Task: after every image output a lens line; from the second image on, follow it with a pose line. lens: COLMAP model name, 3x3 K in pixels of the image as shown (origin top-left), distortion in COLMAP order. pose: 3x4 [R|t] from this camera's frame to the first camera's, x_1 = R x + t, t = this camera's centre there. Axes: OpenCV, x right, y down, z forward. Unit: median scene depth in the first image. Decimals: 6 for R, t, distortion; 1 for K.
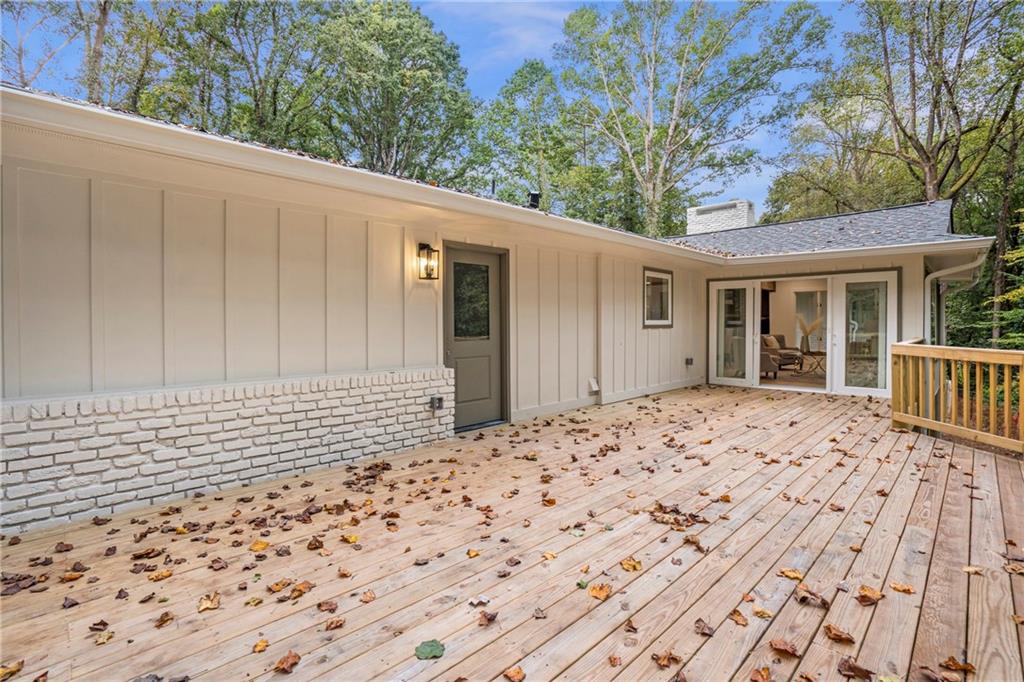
lens RADIAL K [[481.0, 0, 510.0], [0, 481.0, 328.1], [0, 0, 1]] dist [-0.057094, 0.020992]
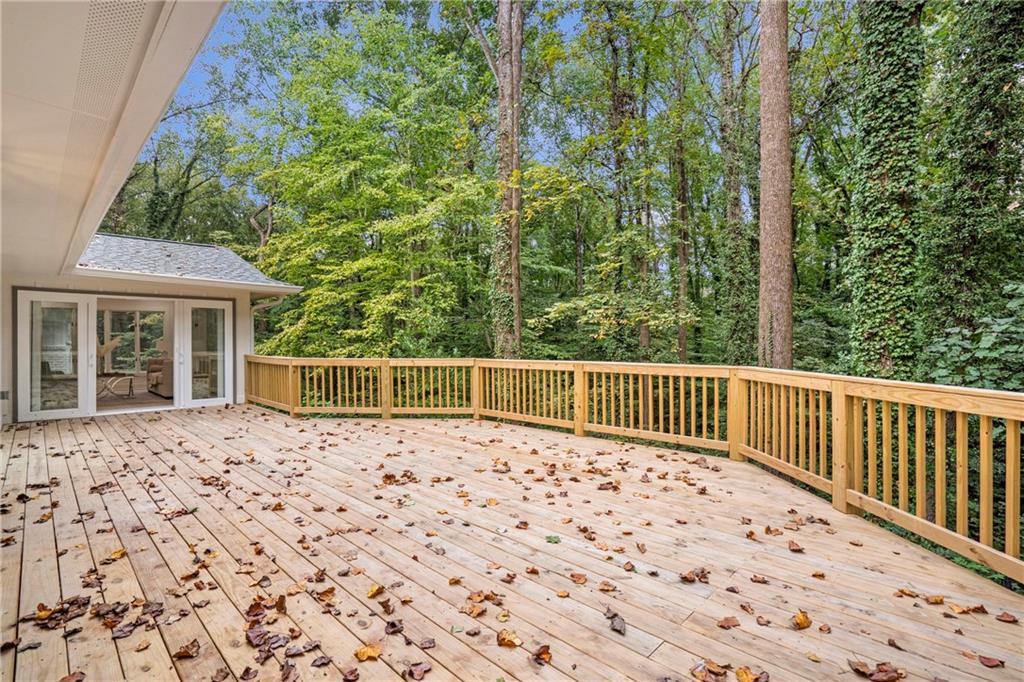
lens RADIAL K [[481.9, 0, 511.7], [0, 481.9, 345.7], [0, 0, 1]] dist [-0.058063, 0.022142]
pose [[-0.015866, -0.003856, 0.999867, -0.558600], [0.011974, 0.999920, 0.004046, -0.001090], [-0.999802, 0.012037, -0.015819, 0.352350]]
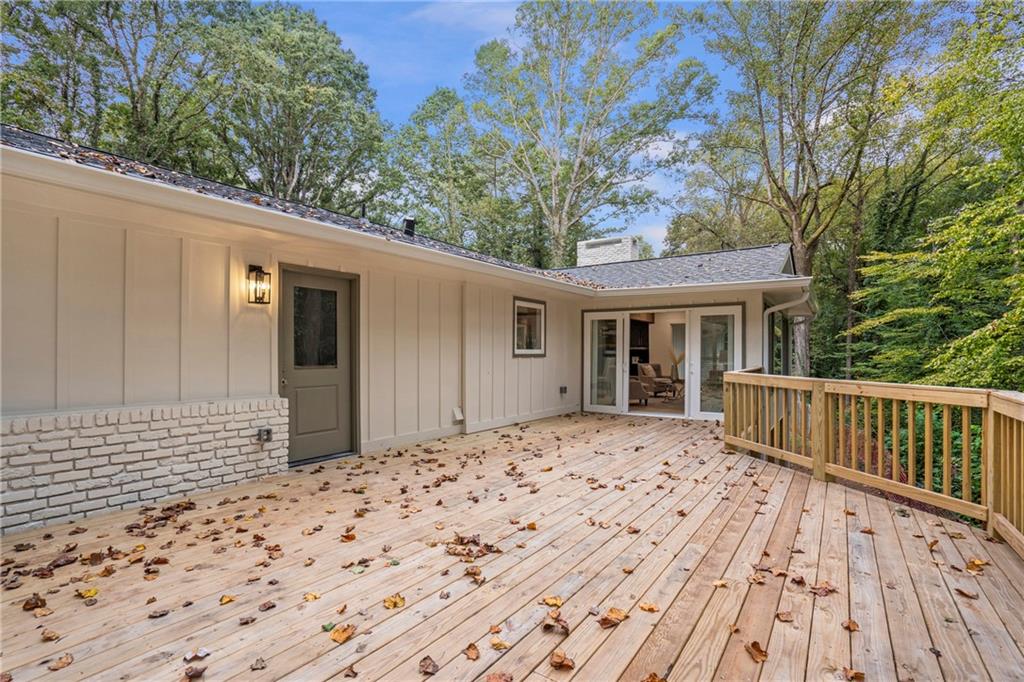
lens RADIAL K [[481.9, 0, 511.7], [0, 481.9, 345.7], [0, 0, 1]] dist [-0.058063, 0.022142]
pose [[0.984351, 0.008700, 0.176003, 0.130993], [-0.004611, 0.999710, -0.023630, 0.000719], [-0.176158, 0.022449, 0.984106, -0.000278]]
